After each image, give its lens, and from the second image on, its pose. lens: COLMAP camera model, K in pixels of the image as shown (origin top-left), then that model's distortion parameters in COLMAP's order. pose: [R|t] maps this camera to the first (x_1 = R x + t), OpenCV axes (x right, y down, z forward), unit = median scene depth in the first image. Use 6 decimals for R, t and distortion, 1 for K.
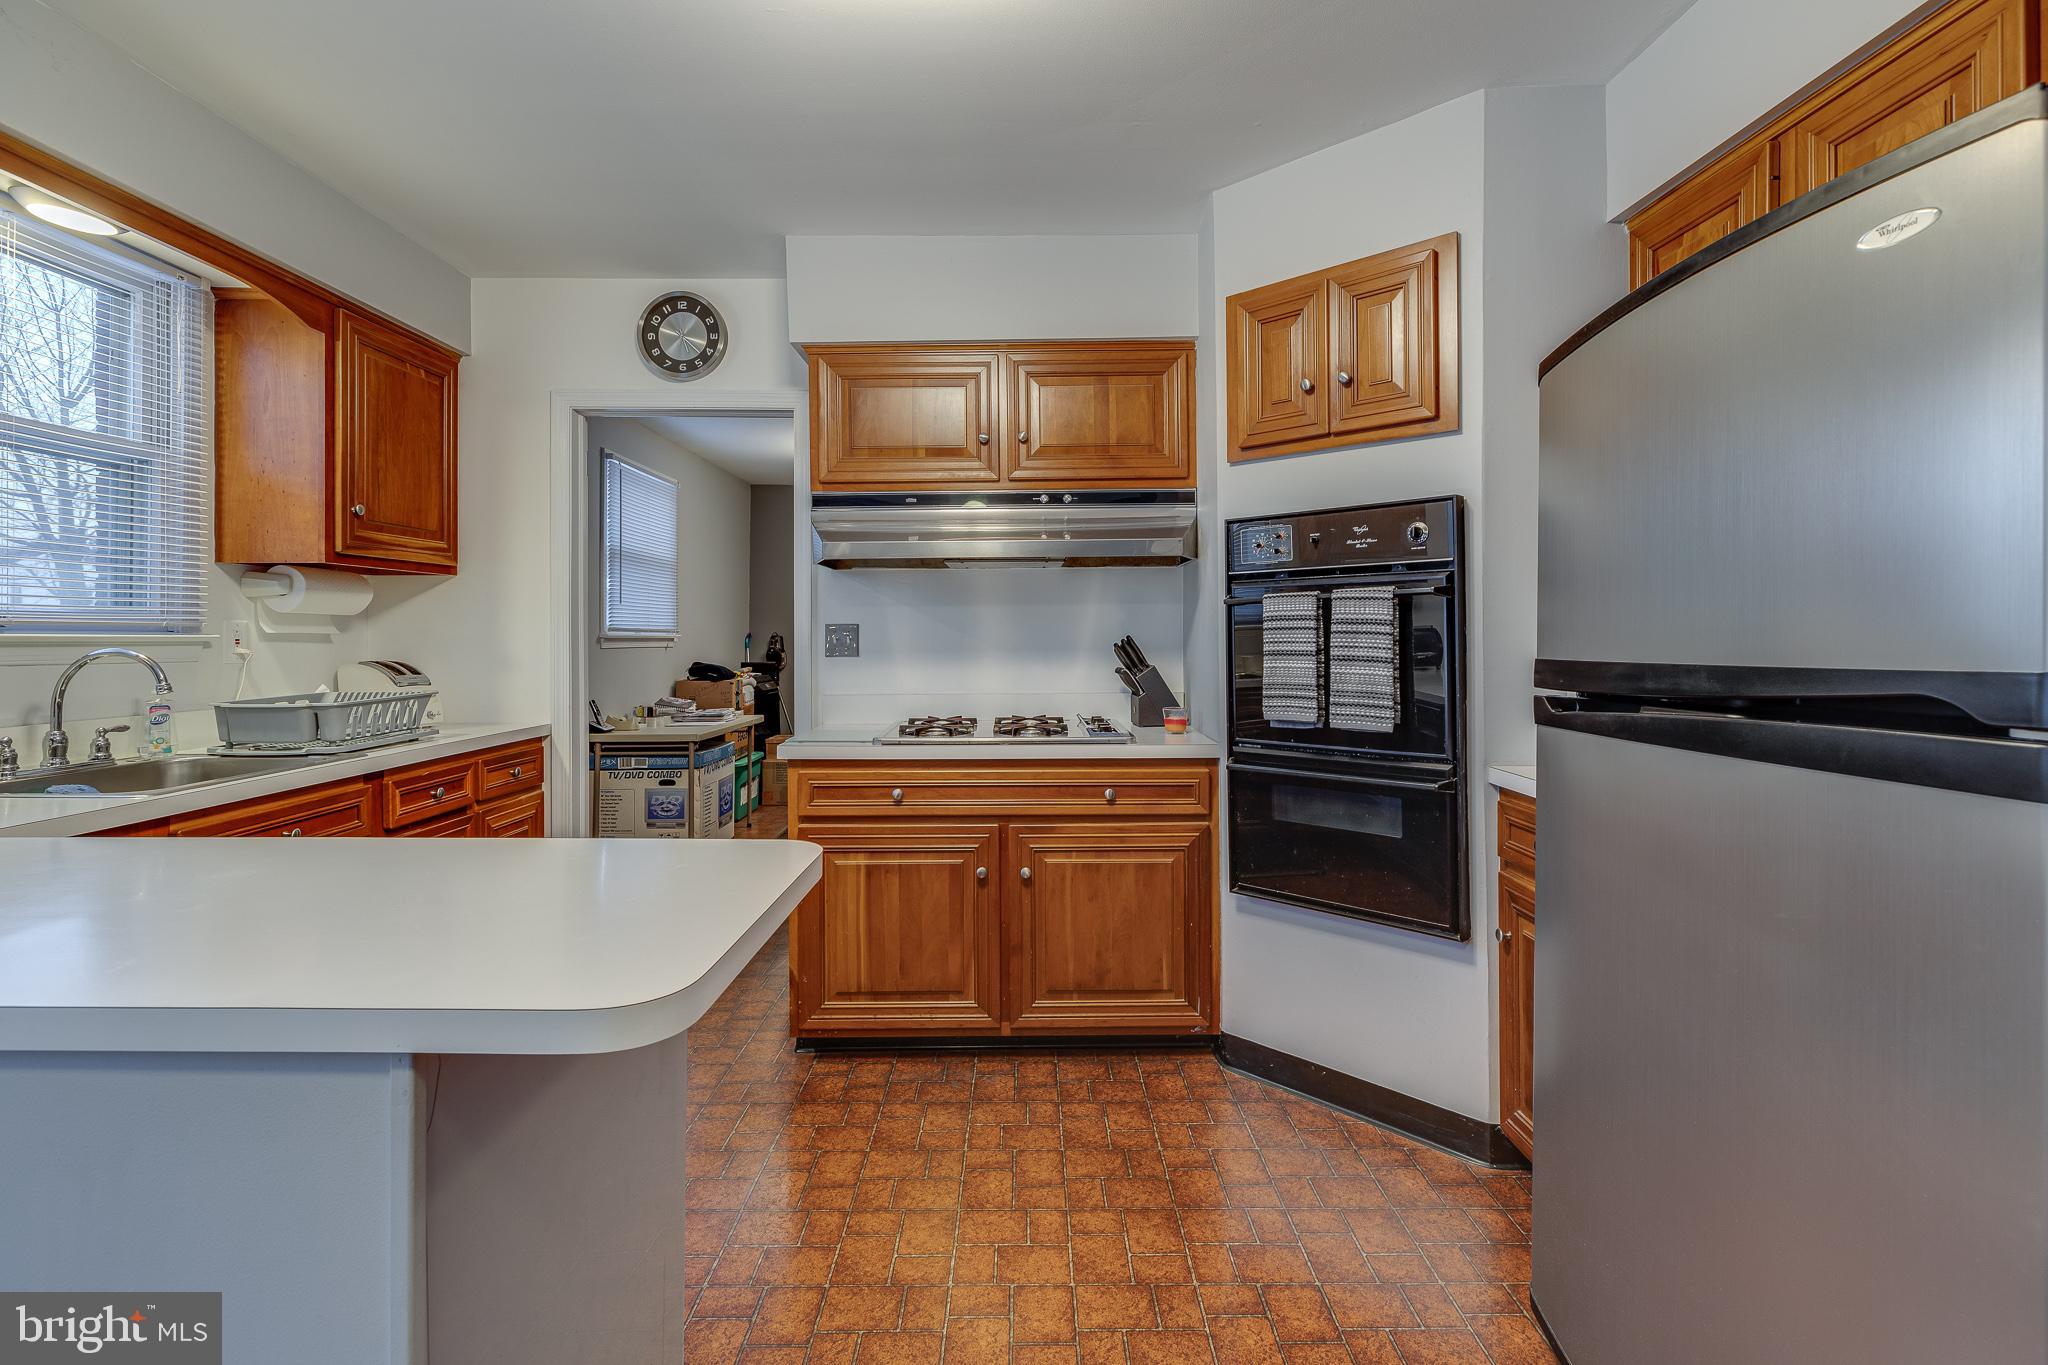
lens RADIAL K [[934.2, 0, 1025.4], [0, 934.2, 631.4], [0, 0, 1]] dist [0.003920, 0.000156]
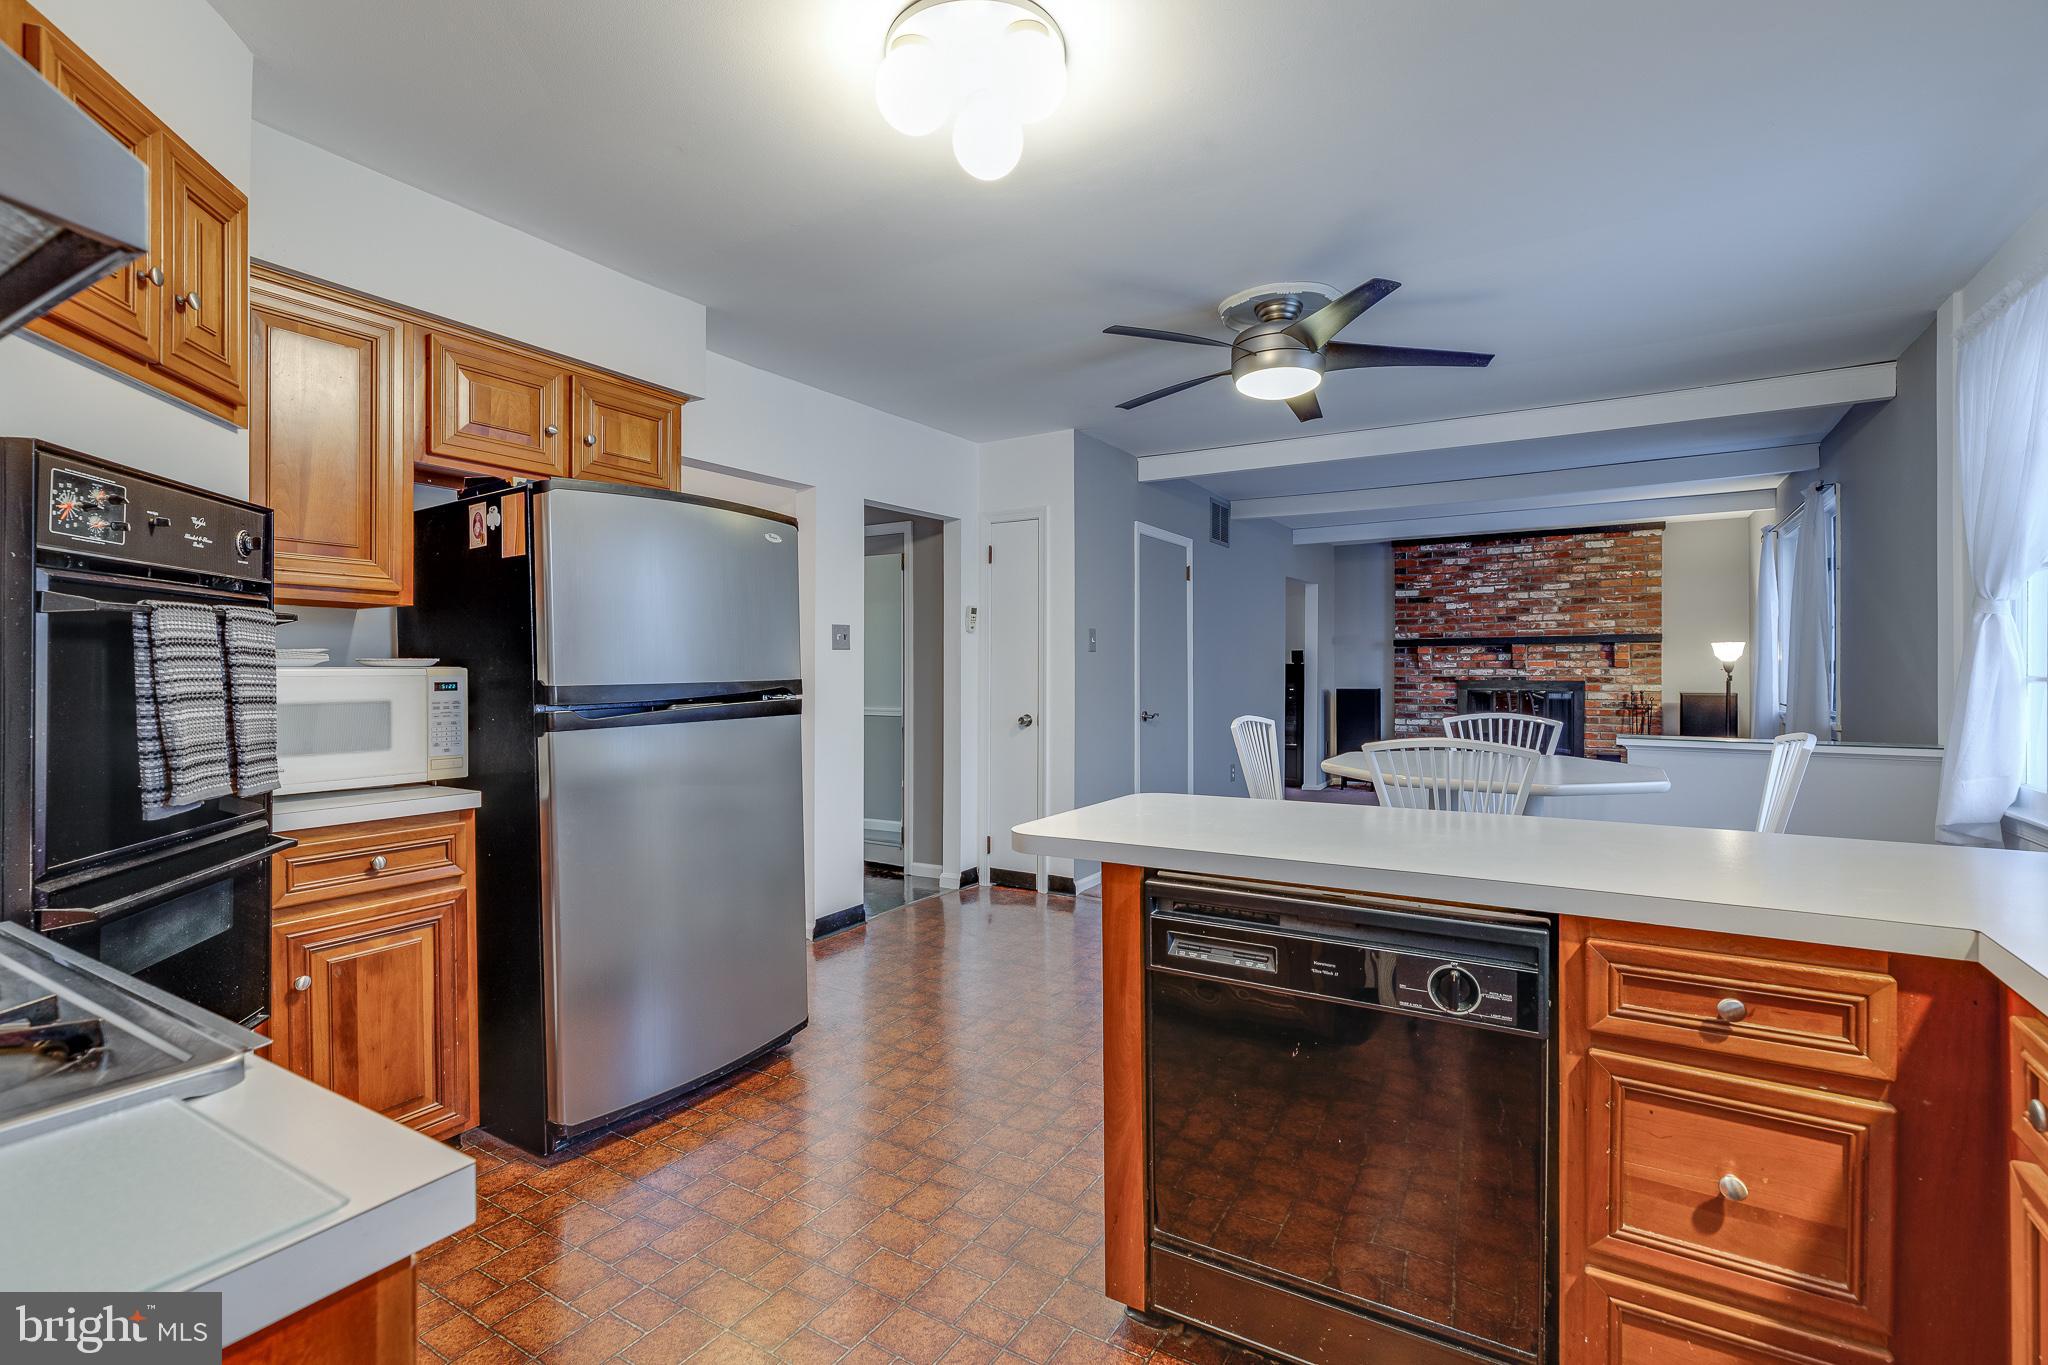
lens RADIAL K [[945.8, 0, 1023.3], [0, 945.8, 669.5], [0, 0, 1]] dist [0.010833, -0.000123]
pose [[-0.853249, 0.003716, 0.521490, -0.490673], [0.000911, 0.999984, -0.005635, 0.007856], [-0.521502, -0.004333, -0.853239, 1.121516]]
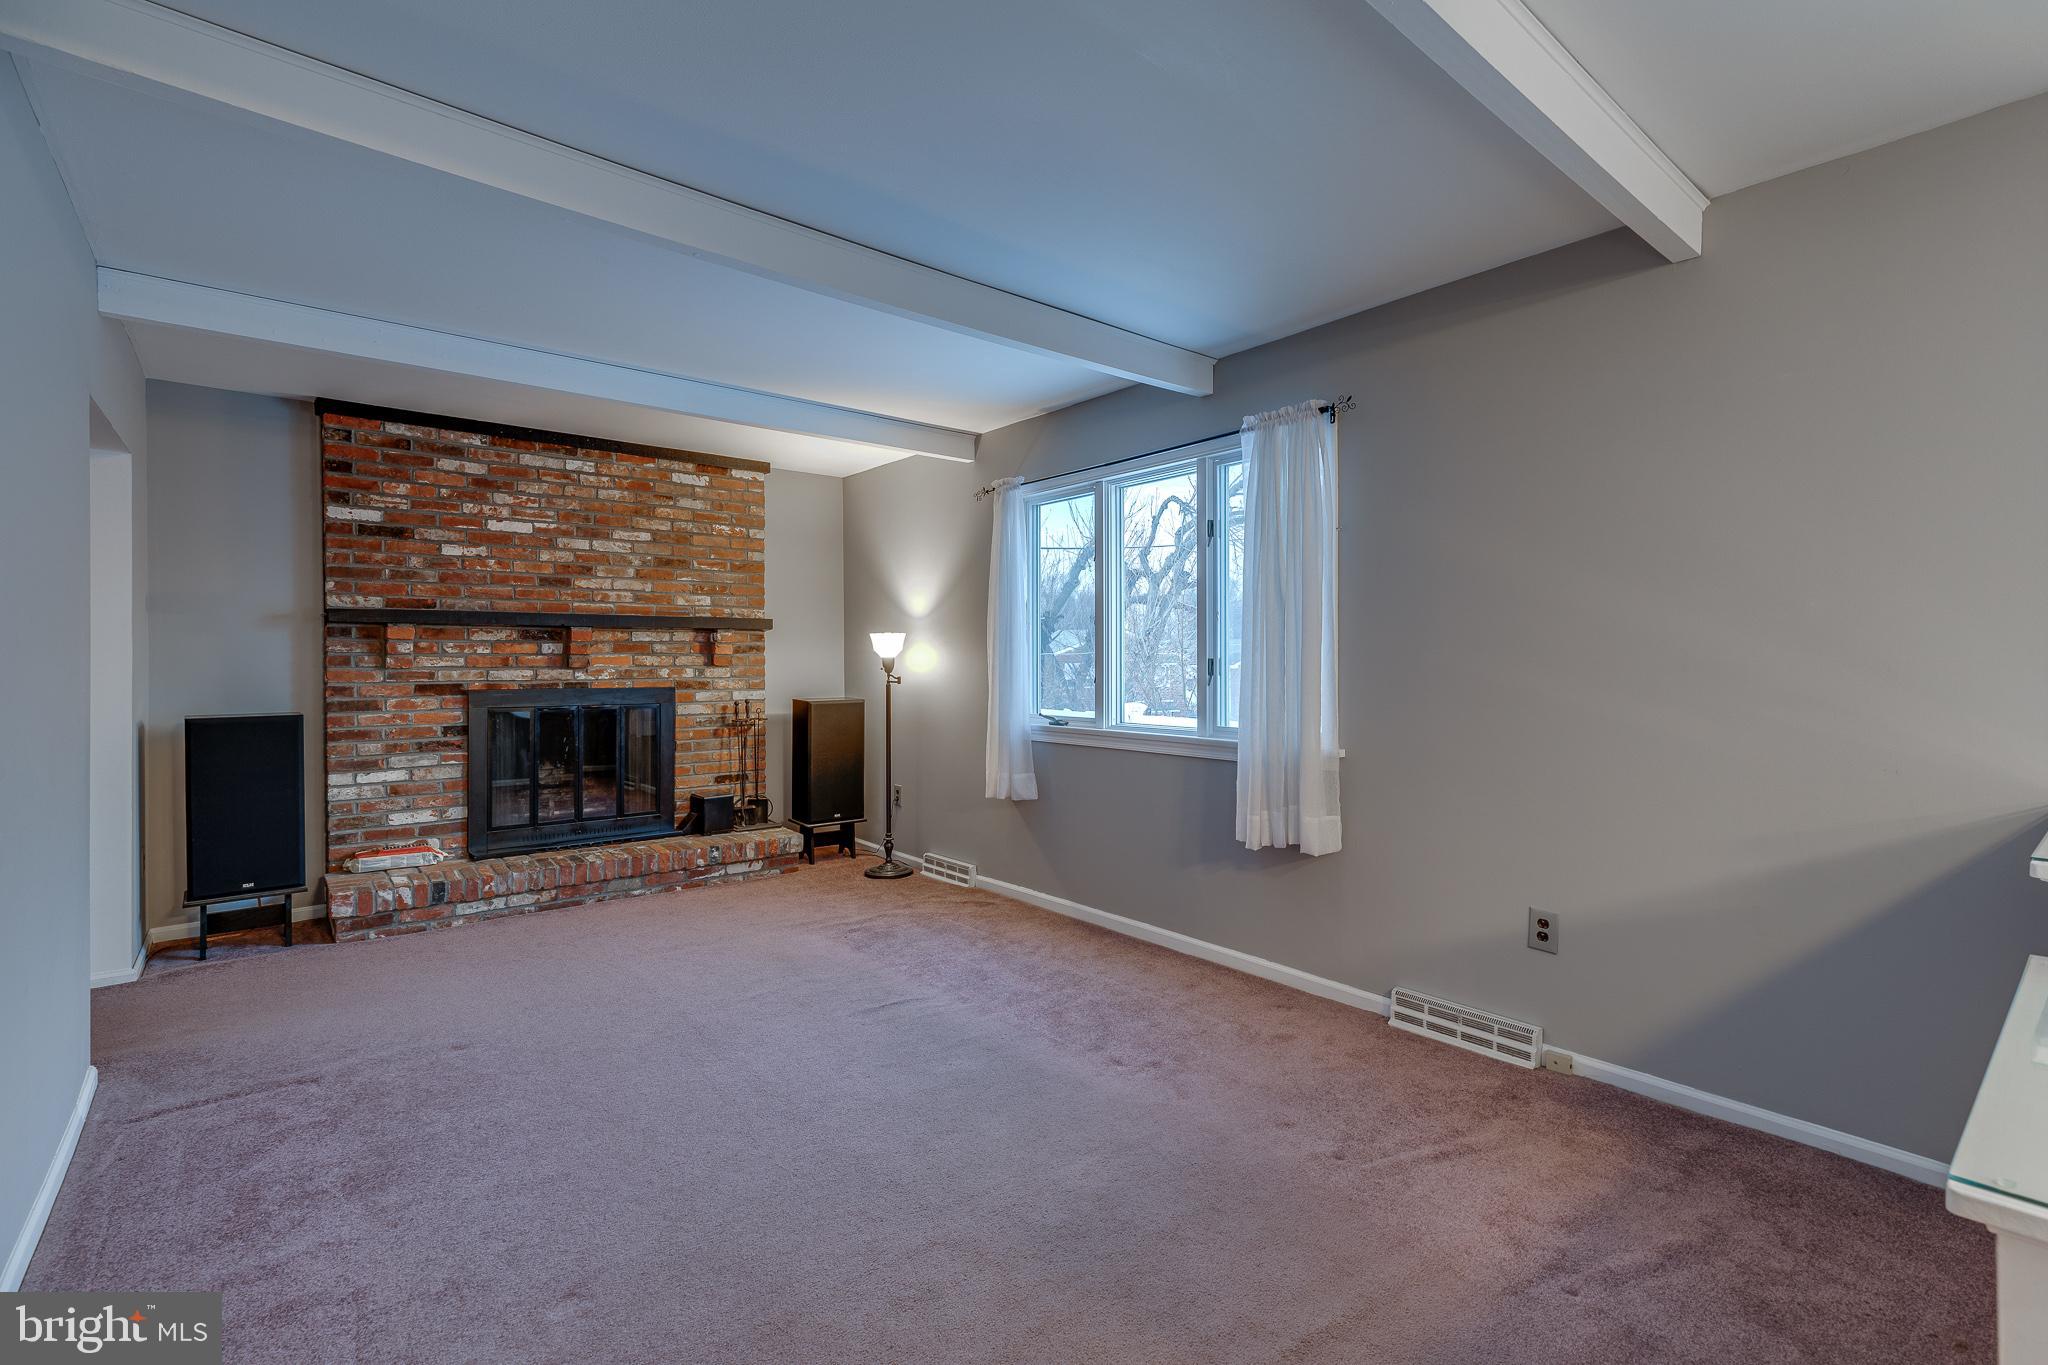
lens RADIAL K [[917.6, 0, 1024.2], [0, 917.6, 671.7], [0, 0, 1]] dist [0.000892, -0.000400]
pose [[-0.770133, 0.010215, -0.637802, 0.254922], [0.007360, 0.999948, 0.007128, -0.012144], [0.637841, 0.000795, -0.770168, -0.571732]]
